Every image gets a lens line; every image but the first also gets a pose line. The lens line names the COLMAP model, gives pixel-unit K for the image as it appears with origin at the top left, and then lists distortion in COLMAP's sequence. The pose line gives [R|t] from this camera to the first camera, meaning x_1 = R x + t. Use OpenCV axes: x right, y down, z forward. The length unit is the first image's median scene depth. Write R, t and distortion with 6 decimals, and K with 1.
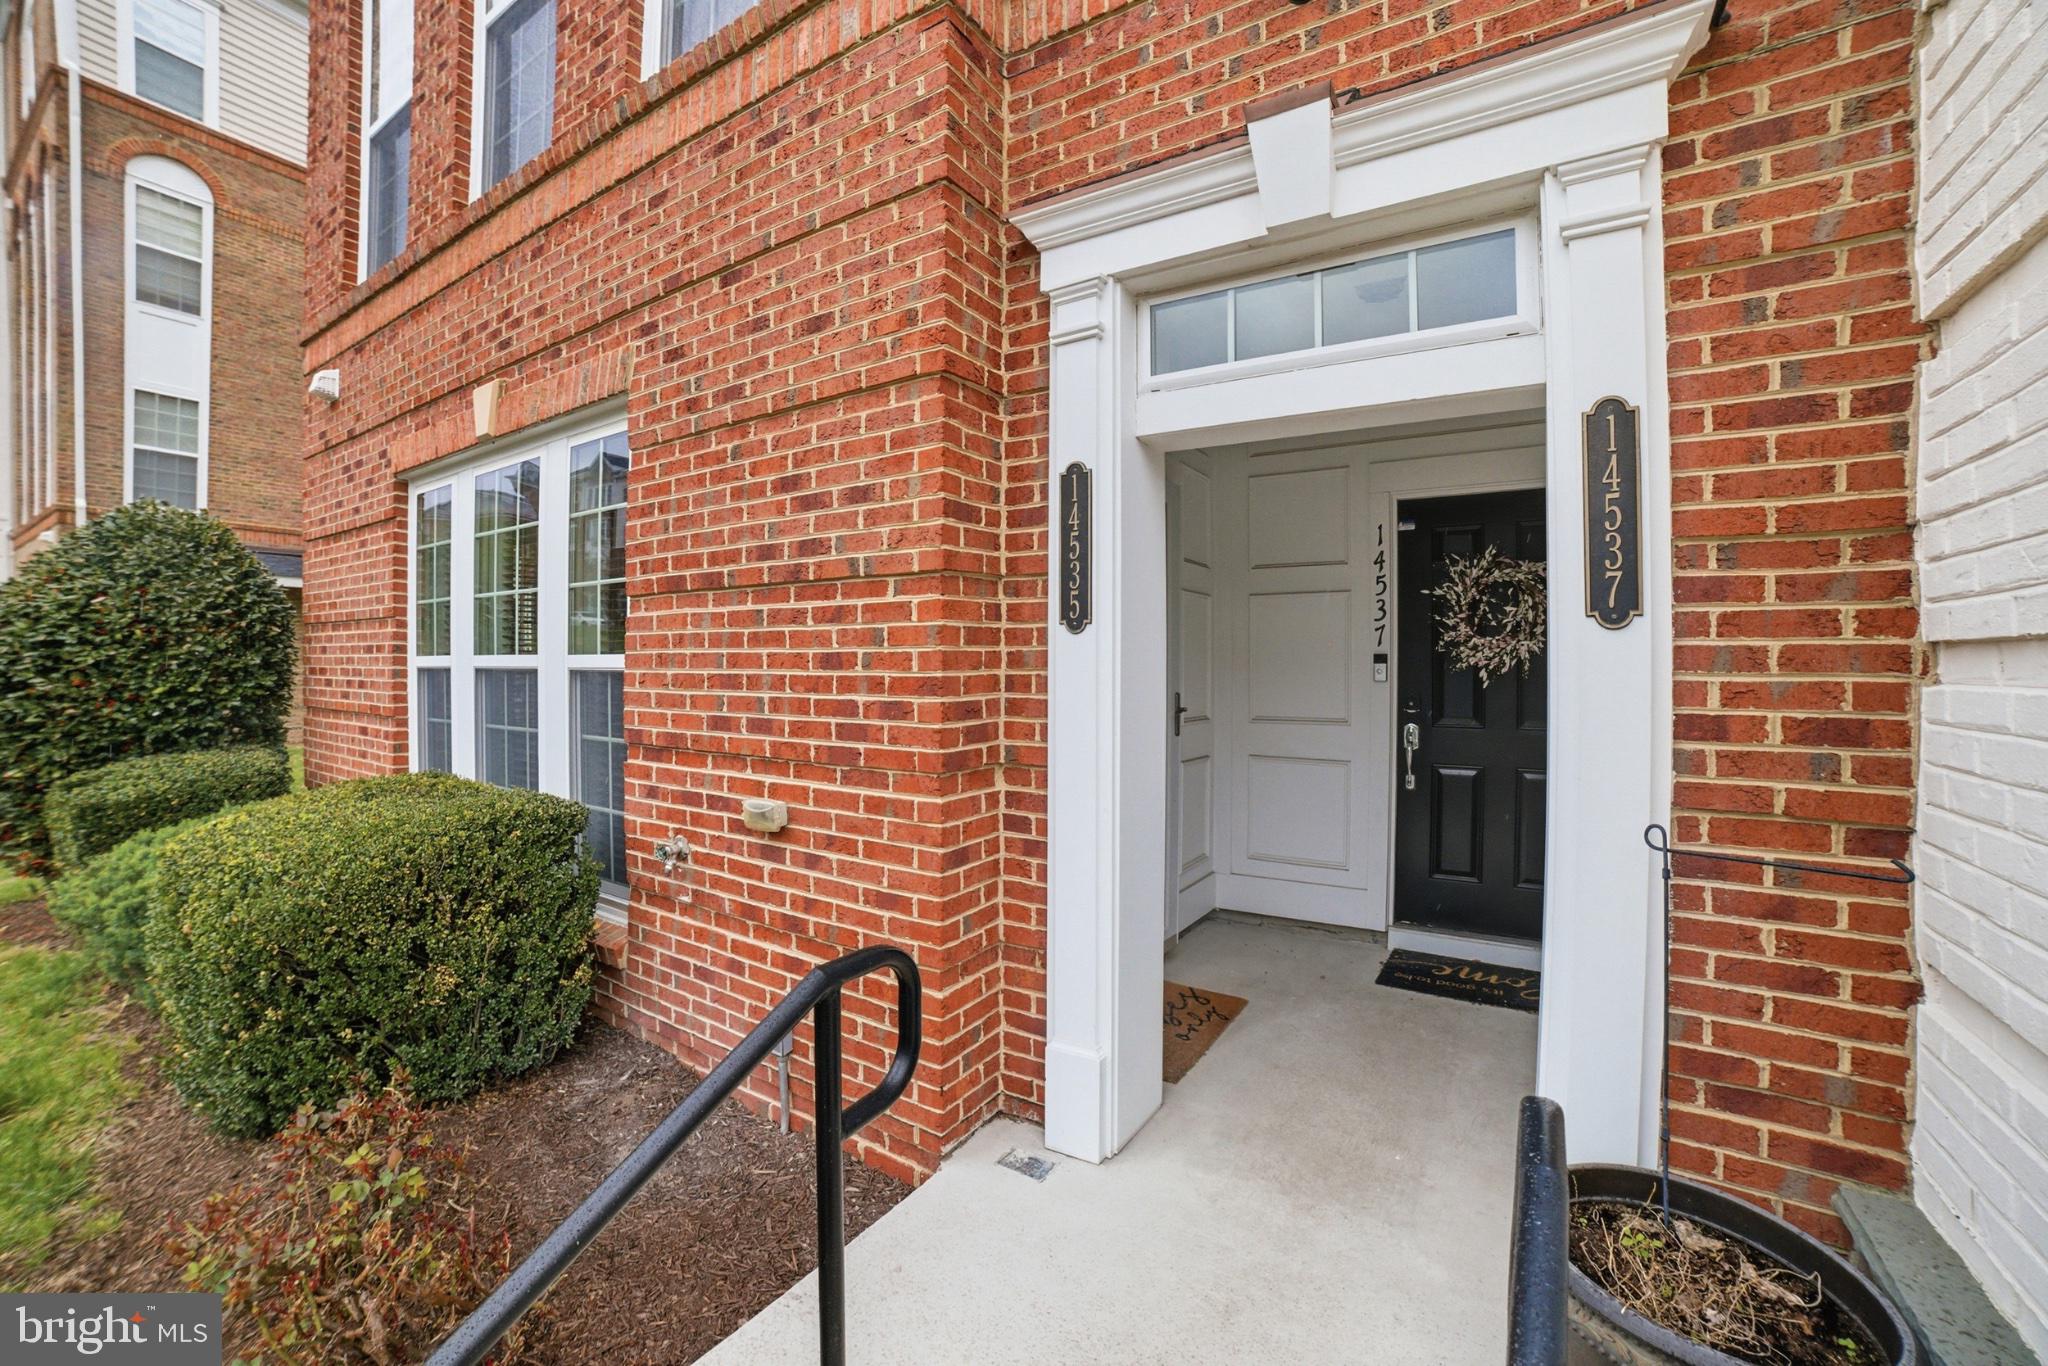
lens RADIAL K [[831.9, 0, 1020.0], [0, 831.9, 659.5], [0, 0, 1]] dist [-0.111327, 0.038453]
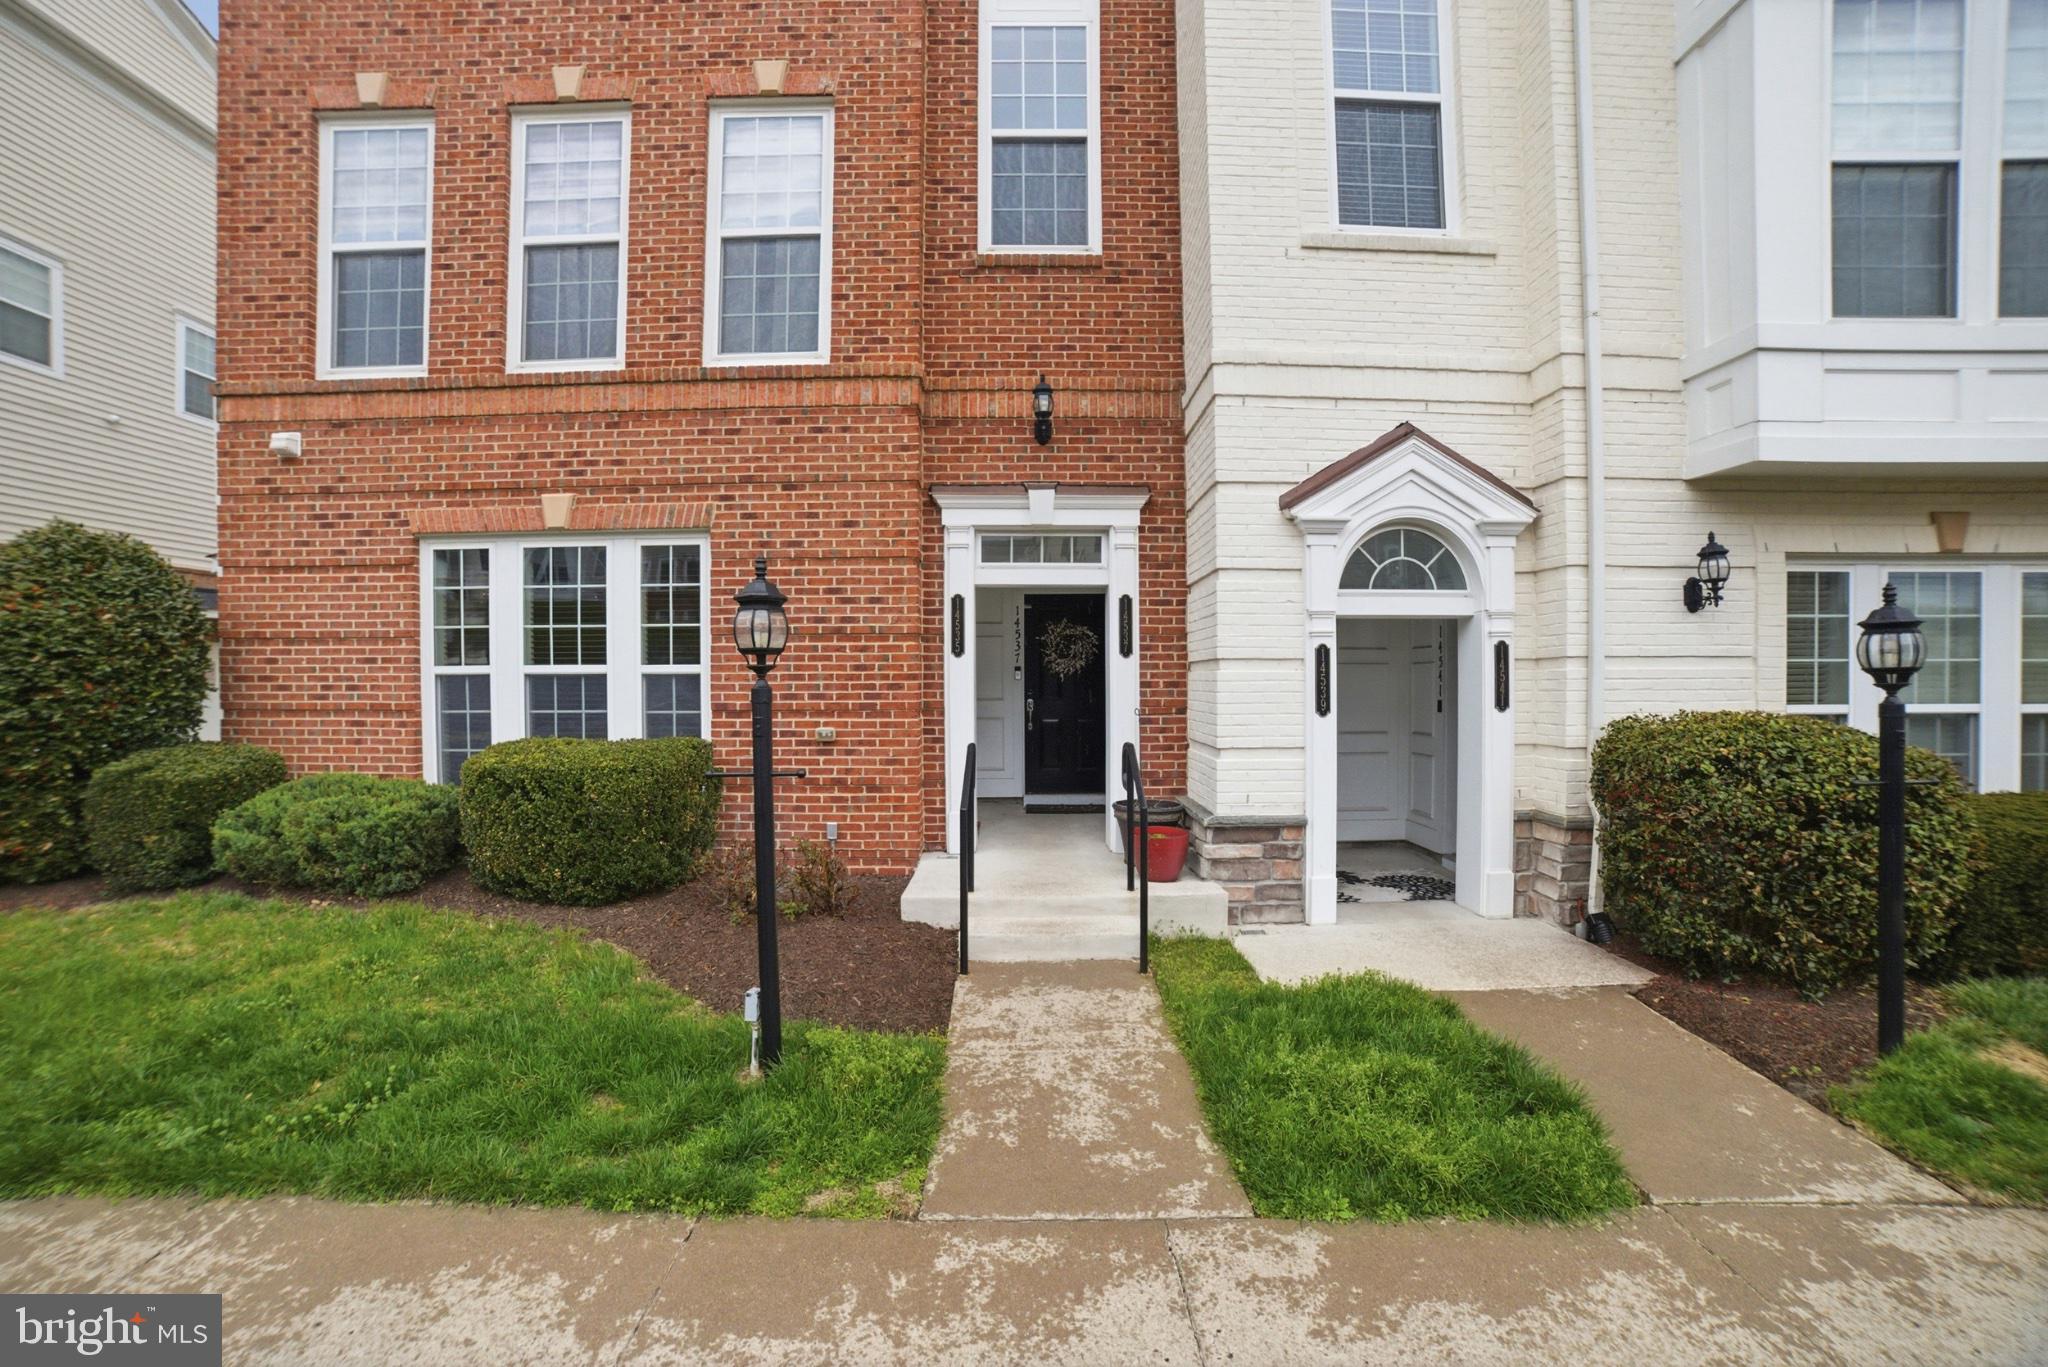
lens RADIAL K [[831.9, 0, 1020.0], [0, 831.9, 660.0], [0, 0, 1]] dist [-0.111327, 0.038453]
pose [[0.835152, 0.007297, 0.549971, -1.198242], [0.003709, 0.999815, -0.018898, 0.027793], [-0.550007, 0.017822, 0.834970, -1.311709]]
